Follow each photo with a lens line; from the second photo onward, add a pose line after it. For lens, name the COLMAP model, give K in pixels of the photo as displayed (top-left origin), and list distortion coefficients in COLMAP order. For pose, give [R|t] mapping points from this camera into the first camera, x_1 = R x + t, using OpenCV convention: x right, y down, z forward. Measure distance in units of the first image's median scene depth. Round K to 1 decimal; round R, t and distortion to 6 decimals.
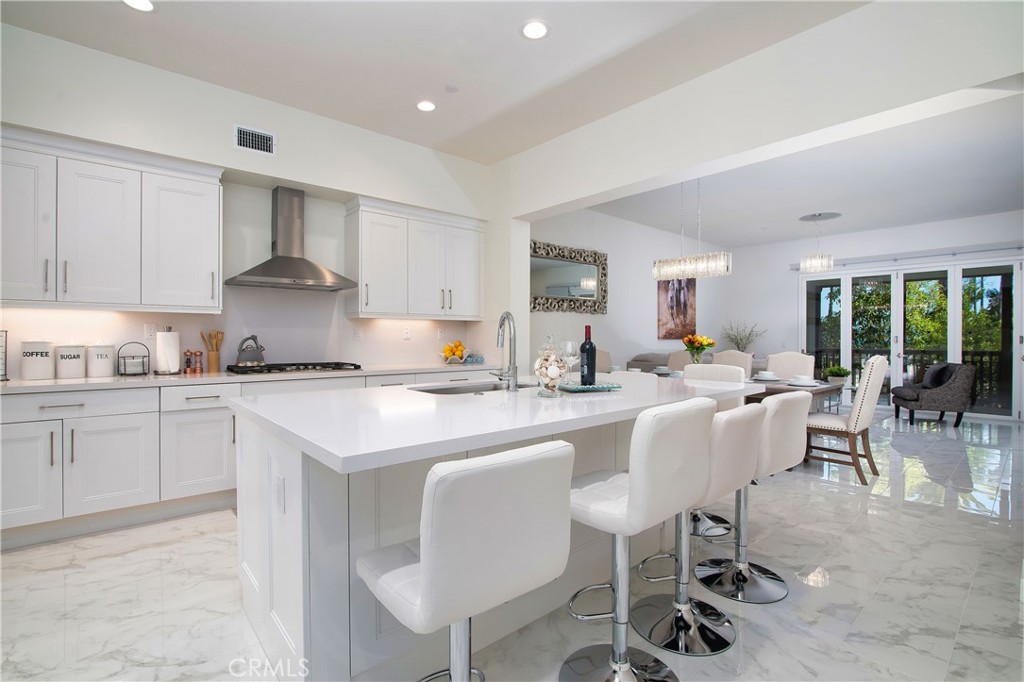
lens RADIAL K [[471.9, 0, 500.8], [0, 471.9, 336.0], [0, 0, 1]] dist [-0.012457, -0.000107]
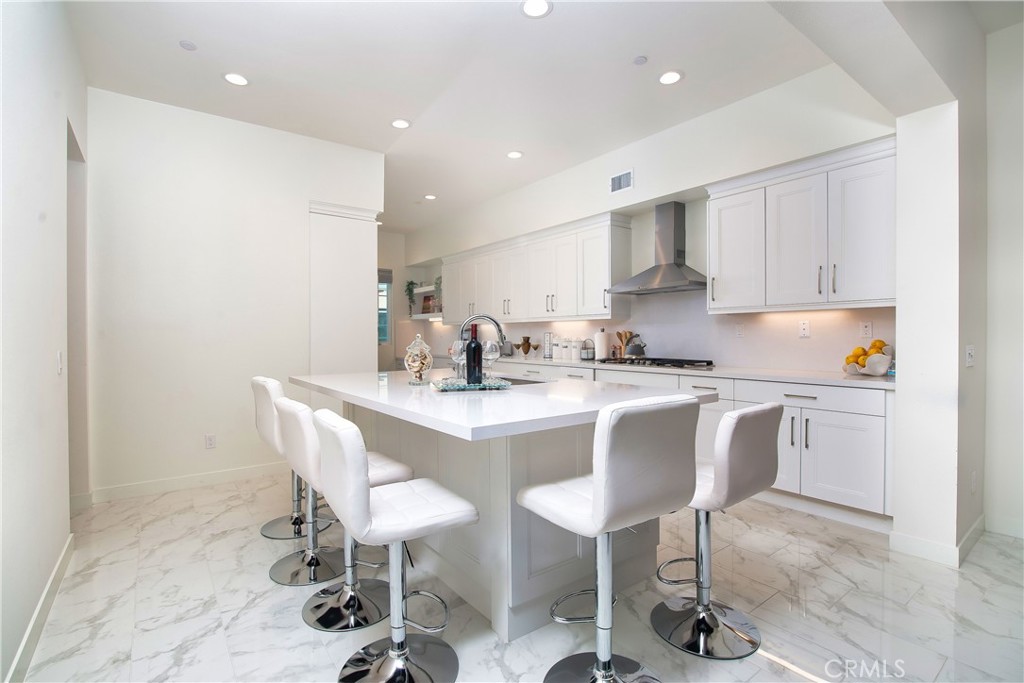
lens RADIAL K [[478.7, 0, 512.0], [0, 478.7, 341.5], [0, 0, 1]] dist [-0.000220, -0.000091]
pose [[-0.050856, 0.010774, -0.998648, 1.010523], [0.007036, 0.999921, 0.010429, 0.002478], [0.998681, -0.006496, -0.050928, 0.974437]]
